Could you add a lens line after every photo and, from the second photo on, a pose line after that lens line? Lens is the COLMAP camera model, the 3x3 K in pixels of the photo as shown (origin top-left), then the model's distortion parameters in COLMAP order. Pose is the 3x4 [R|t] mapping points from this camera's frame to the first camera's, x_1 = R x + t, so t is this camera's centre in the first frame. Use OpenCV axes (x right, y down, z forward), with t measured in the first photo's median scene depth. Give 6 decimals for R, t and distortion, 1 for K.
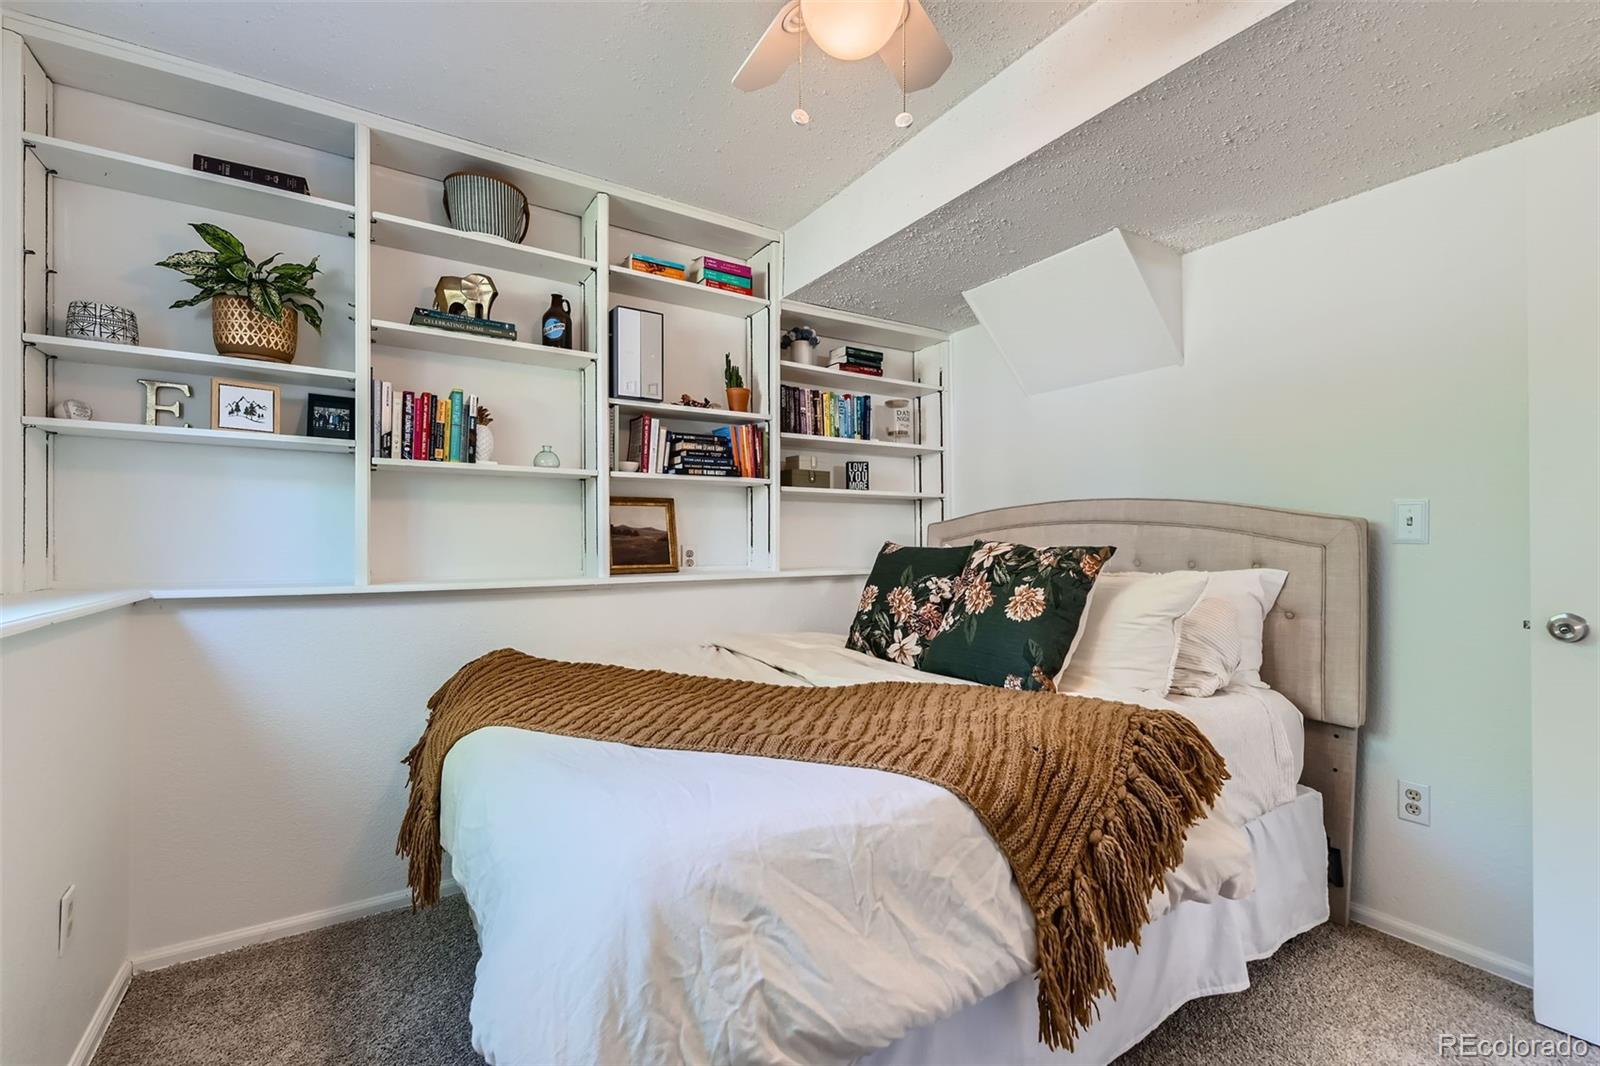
lens RADIAL K [[682.3, 0, 807.7], [0, 682.3, 537.8], [0, 0, 1]] dist [0.013092, -0.007878]
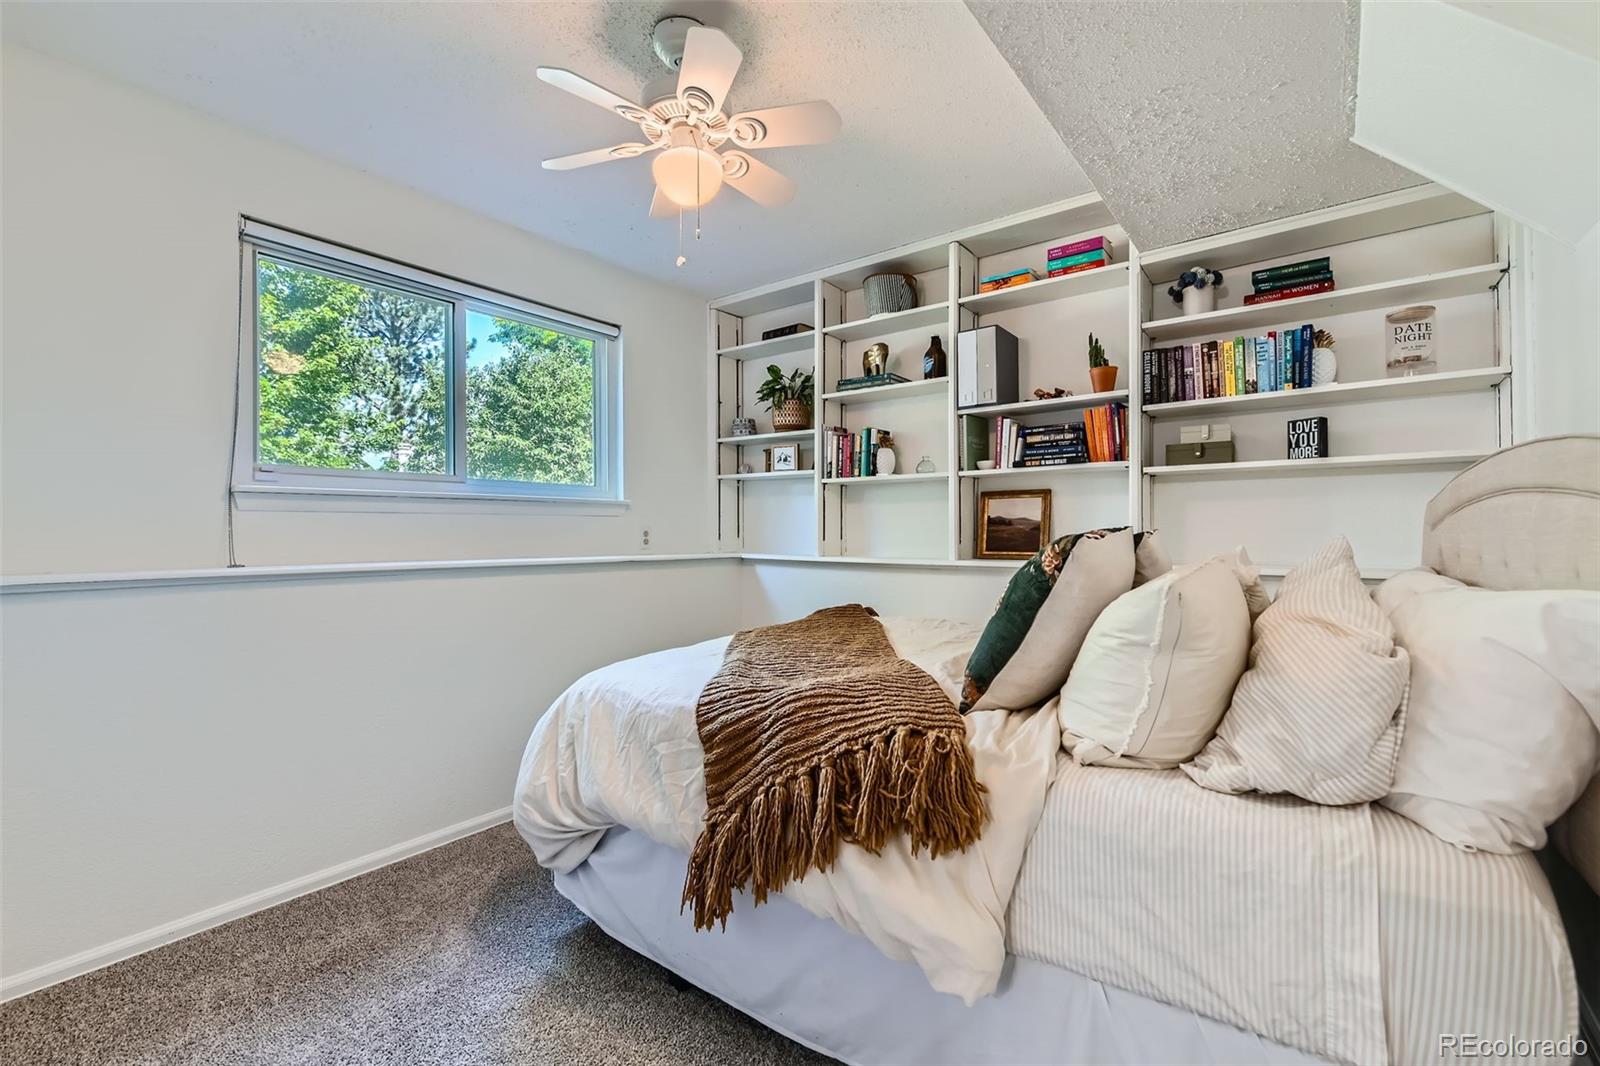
lens RADIAL K [[682.3, 0, 812.8], [0, 682.3, 532.8], [0, 0, 1]] dist [0.013092, -0.007878]
pose [[0.341499, 0.001853, -0.939880, 0.689704], [0.002901, 0.999991, 0.003025, 0.005099], [0.939878, -0.003760, 0.341491, 0.323383]]
